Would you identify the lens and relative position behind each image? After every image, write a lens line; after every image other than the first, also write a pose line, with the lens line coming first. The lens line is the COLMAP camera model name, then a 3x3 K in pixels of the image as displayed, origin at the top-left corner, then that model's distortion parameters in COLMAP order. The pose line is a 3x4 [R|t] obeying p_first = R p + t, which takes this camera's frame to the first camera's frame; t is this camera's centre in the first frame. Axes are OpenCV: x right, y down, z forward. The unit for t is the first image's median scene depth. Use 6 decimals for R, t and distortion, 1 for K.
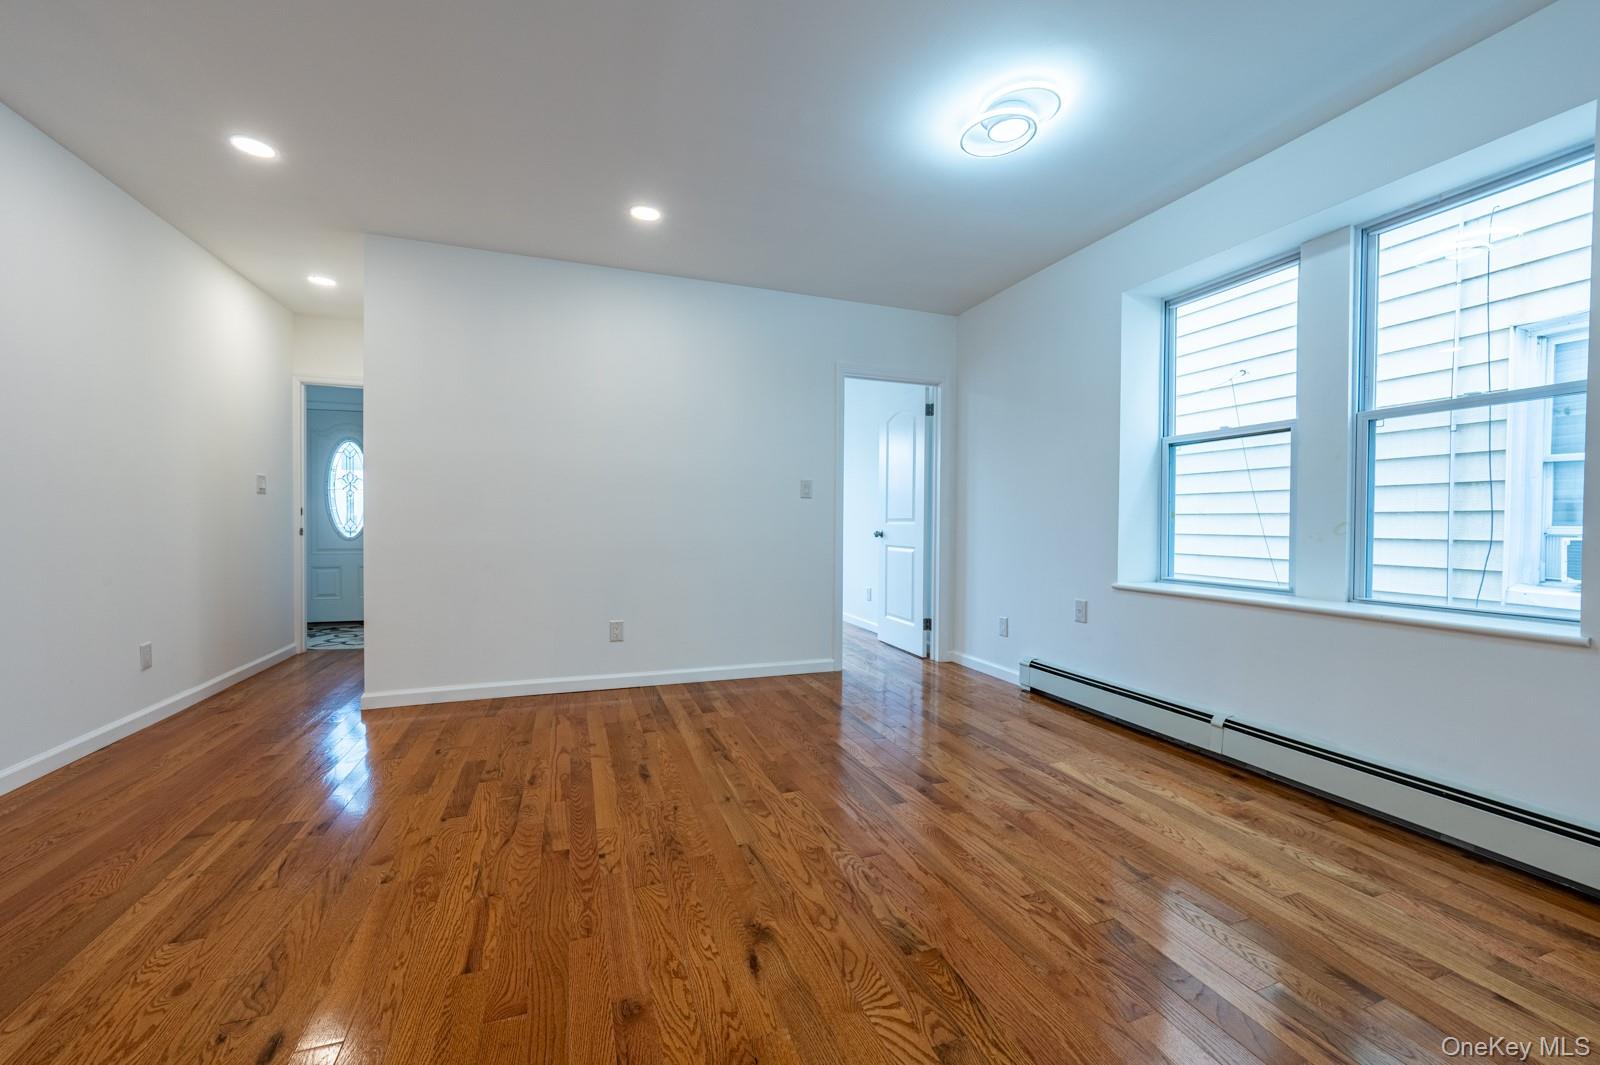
lens RADIAL K [[629.1, 0, 800.0], [0, 629.1, 532.5], [0, 0, 1]] dist [-0.002537, -0.000182]
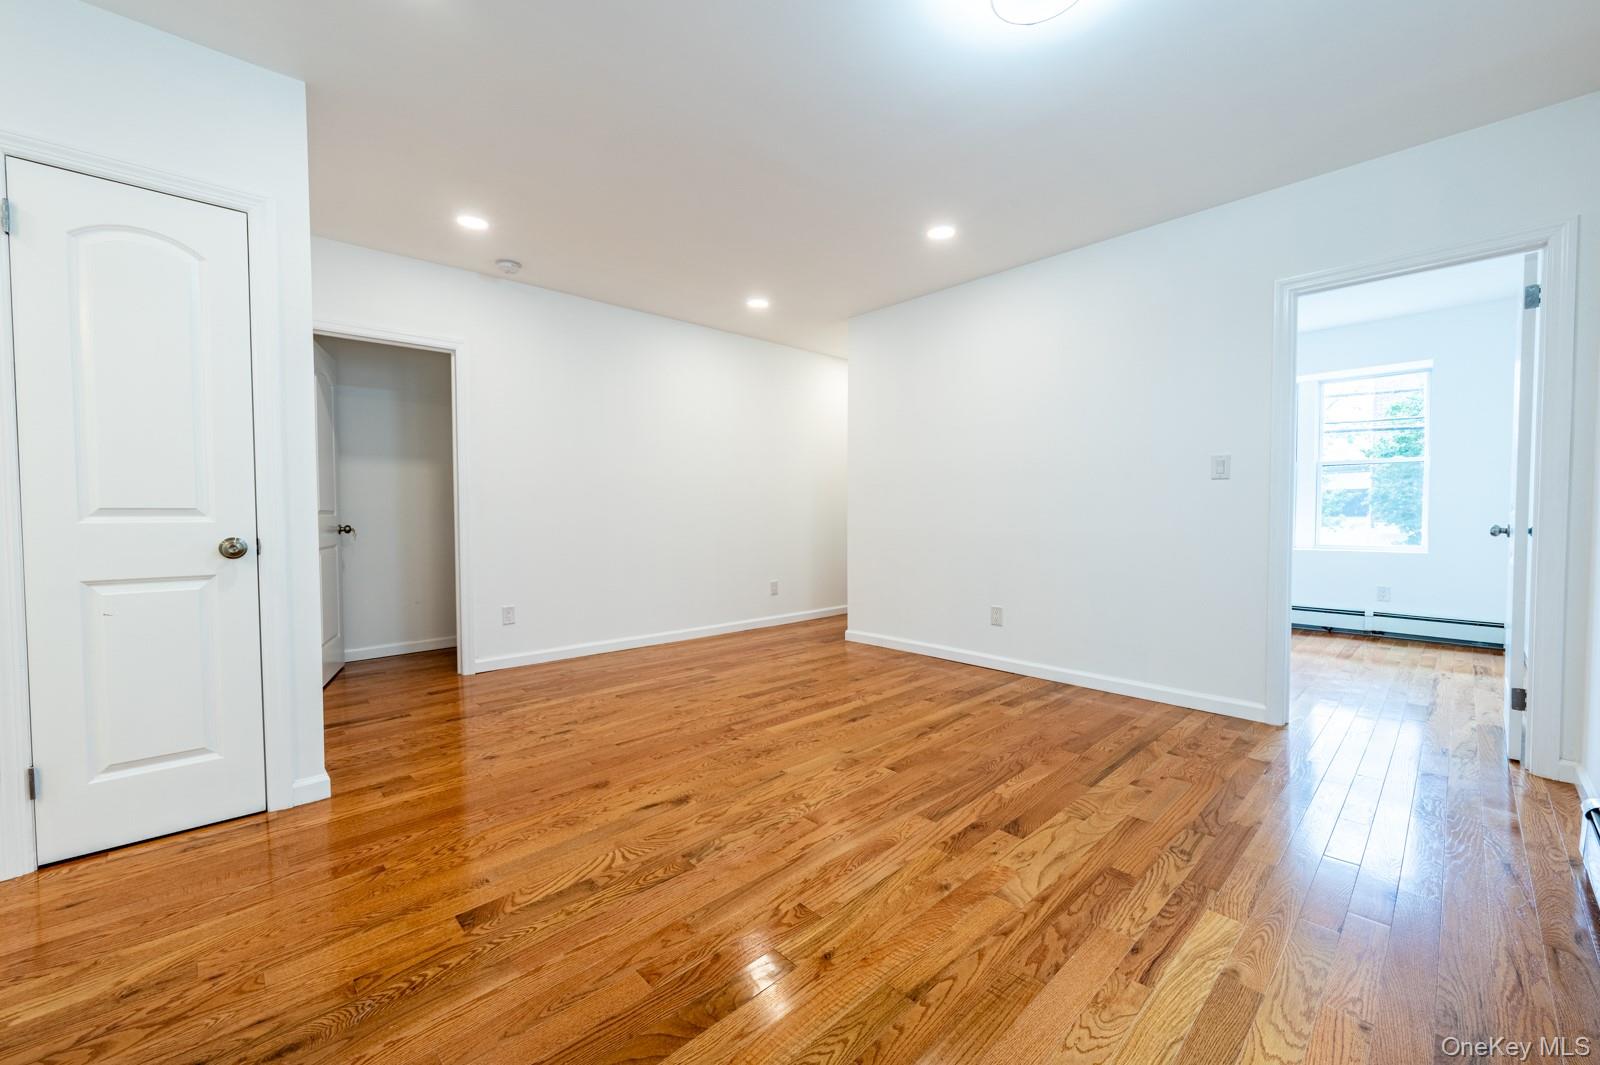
lens RADIAL K [[621.3, 0, 800.0], [0, 621.3, 532.5], [0, 0, 1]] dist [-0.001862, -0.000356]
pose [[0.399233, 0.023515, -0.916548, 0.788099], [-0.009173, 0.999723, 0.021653, -0.004687], [0.916804, -0.000238, 0.399338, 0.405614]]
